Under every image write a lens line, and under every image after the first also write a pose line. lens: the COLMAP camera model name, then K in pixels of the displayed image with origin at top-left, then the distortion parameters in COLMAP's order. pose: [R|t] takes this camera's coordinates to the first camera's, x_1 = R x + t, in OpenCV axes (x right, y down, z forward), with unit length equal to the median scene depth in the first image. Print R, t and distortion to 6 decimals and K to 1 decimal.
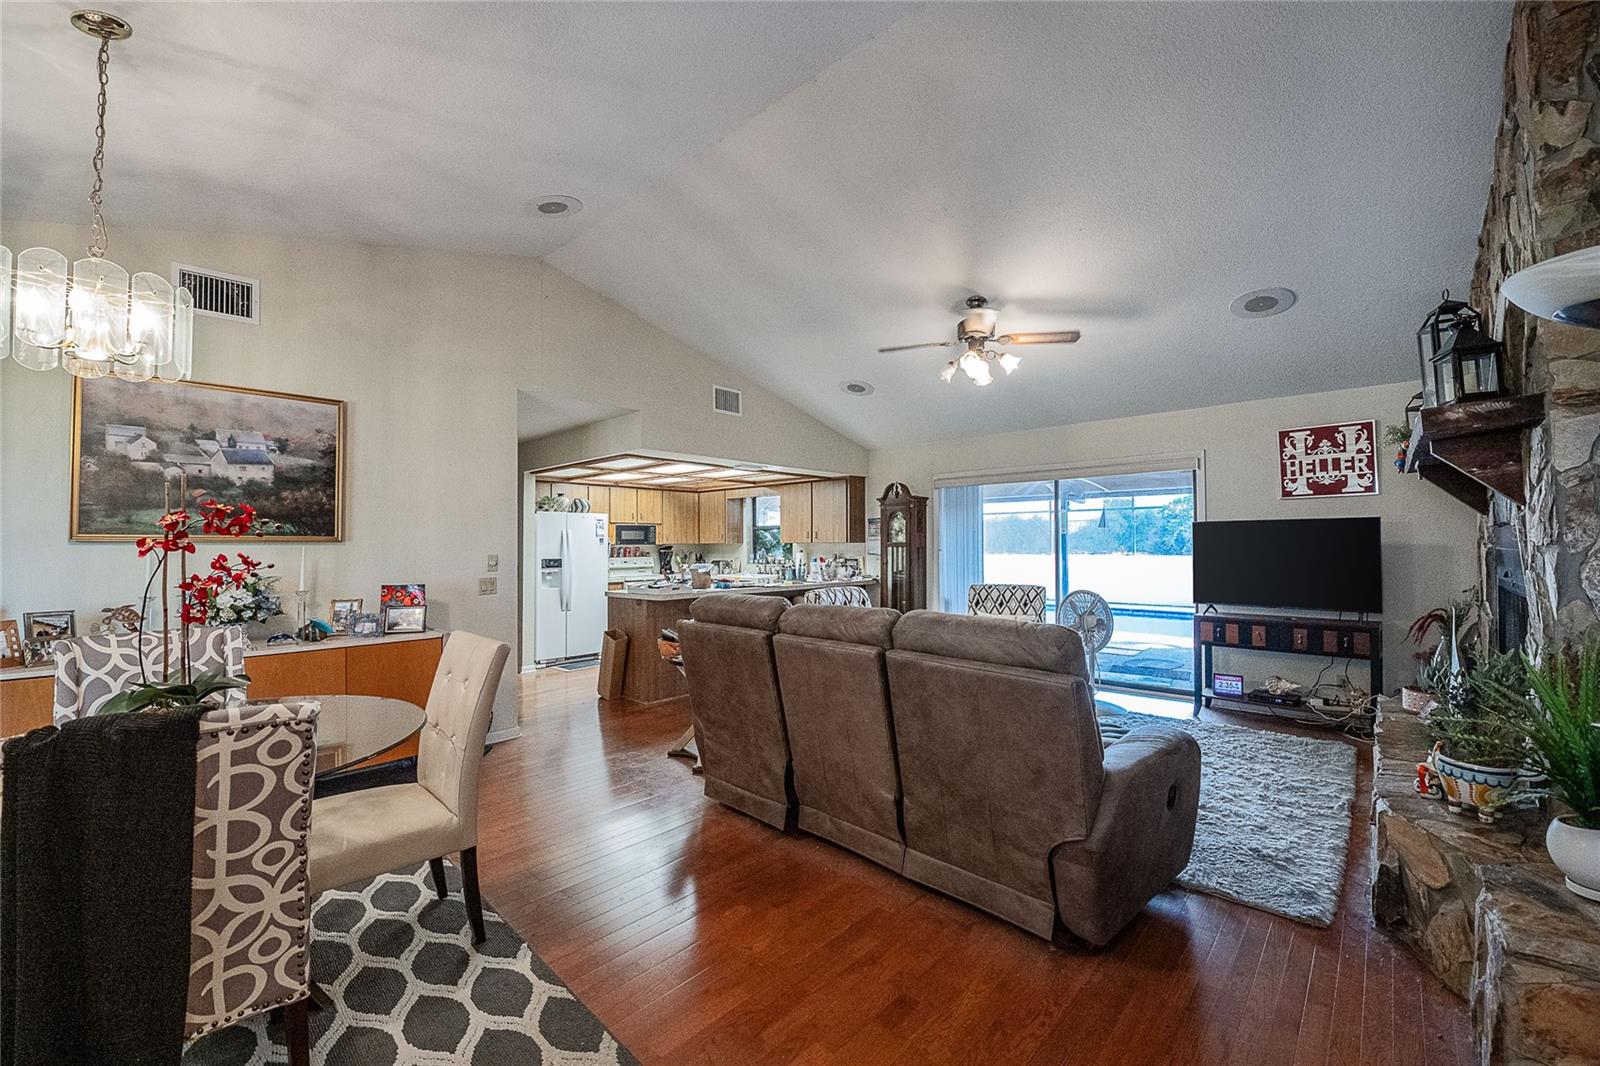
lens RADIAL K [[638.9, 0, 799.6], [0, 638.9, 530.2], [0, 0, 1]] dist [-0.026032, -0.000255]
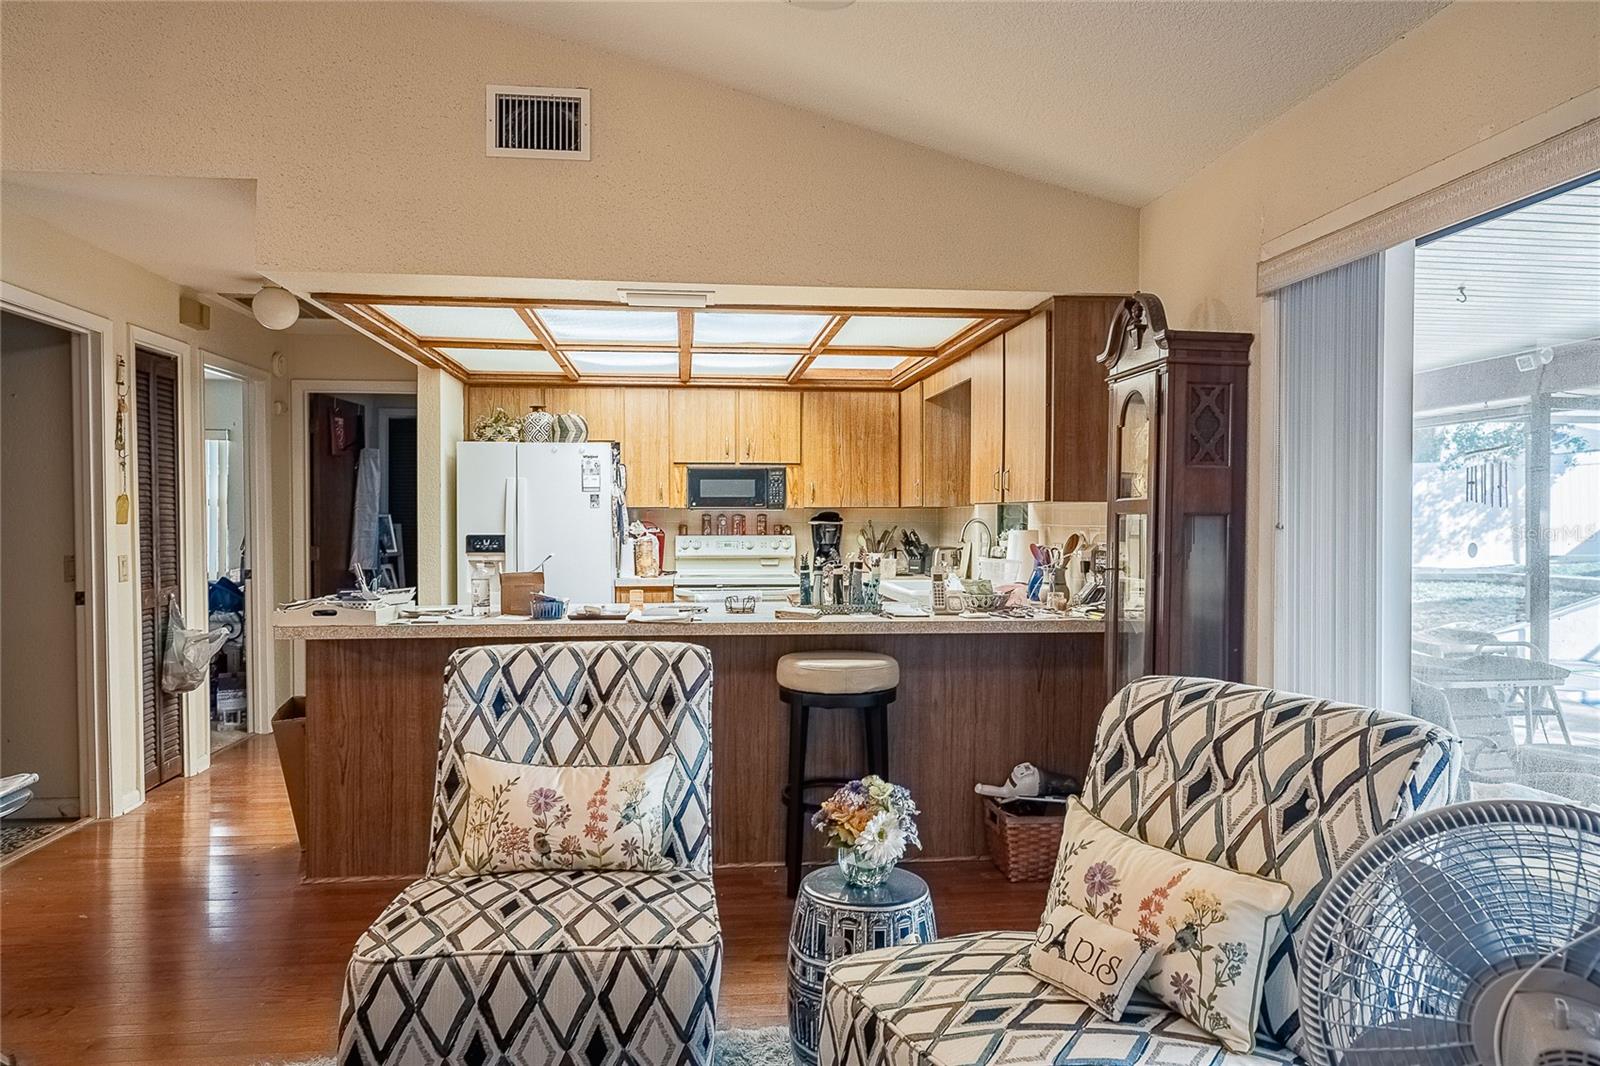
lens RADIAL K [[1083.3, 0, 798.8], [0, 1083.3, 536.5], [0, 0, 1]] dist [0.000811, 0.000006]
pose [[0.752354, 0.016908, -0.658542, 0.464562], [0.010415, 0.999240, 0.037554, 0.020838], [0.658677, -0.035113, 0.751606, 0.655606]]
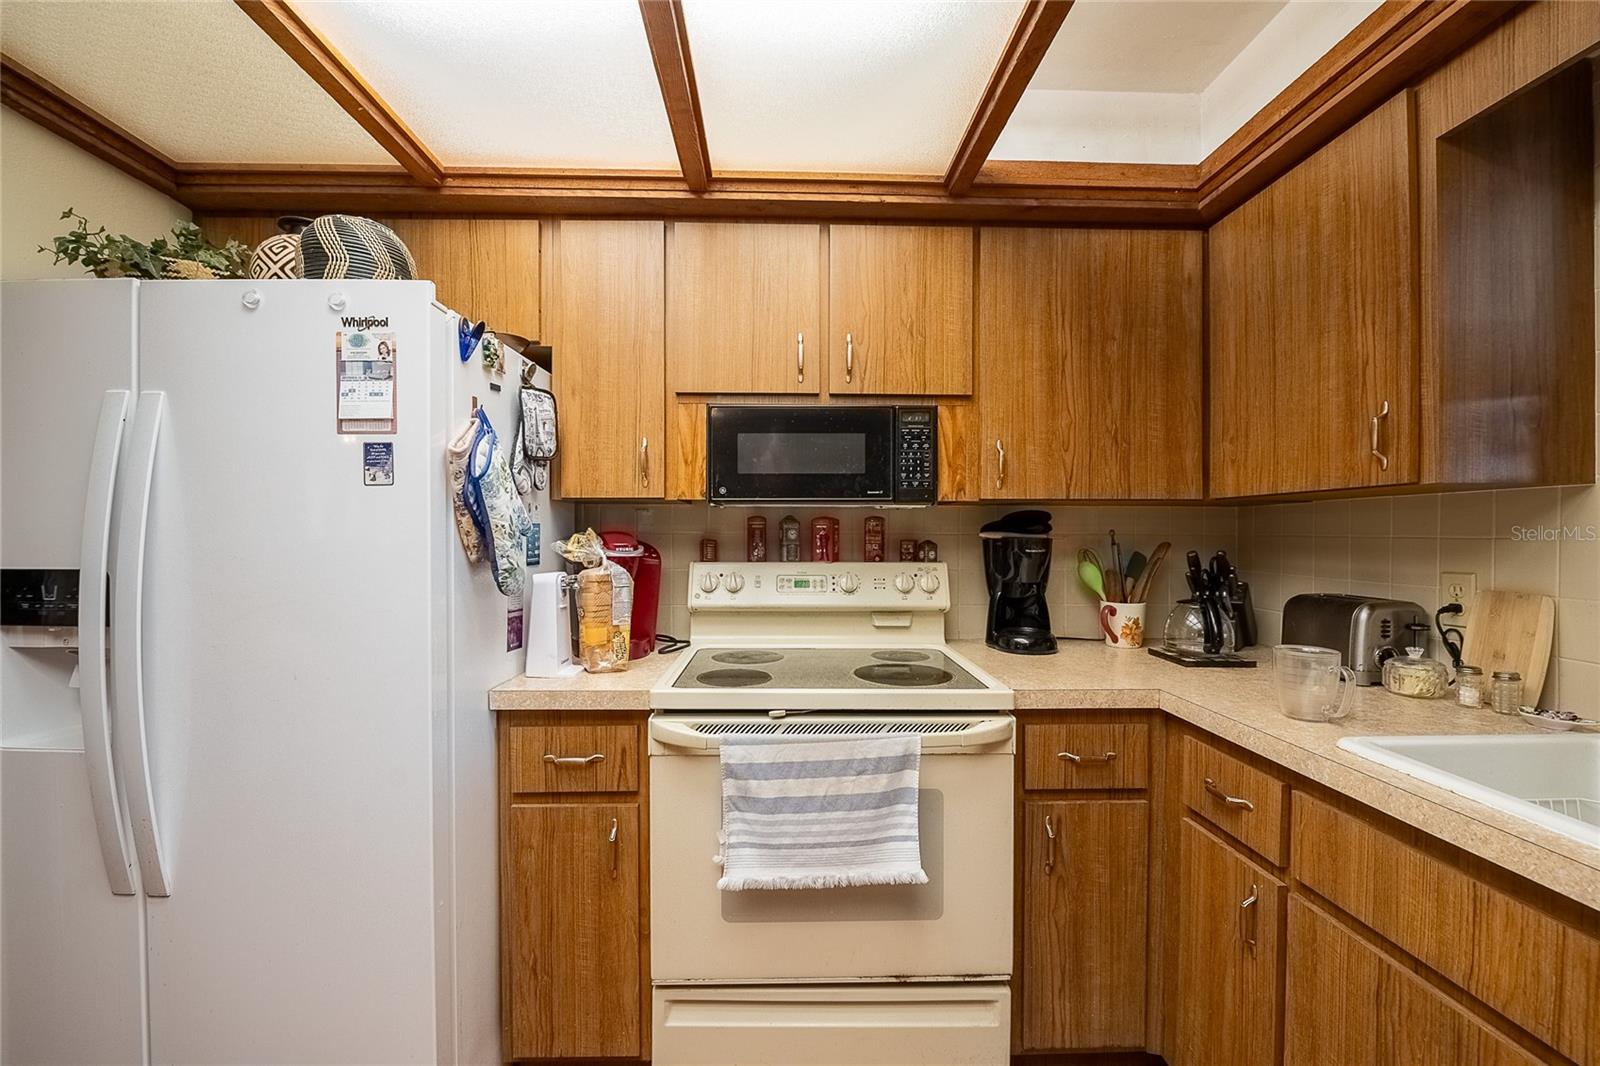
lens RADIAL K [[638.9, 0, 797.7], [0, 638.9, 533.2], [0, 0, 1]] dist [-0.026032, -0.000255]
pose [[0.705094, 0.007916, -0.709069, -0.183430], [0.010331, 0.999717, 0.021434, 0.043101], [0.709038, -0.022439, 0.704813, 1.302937]]
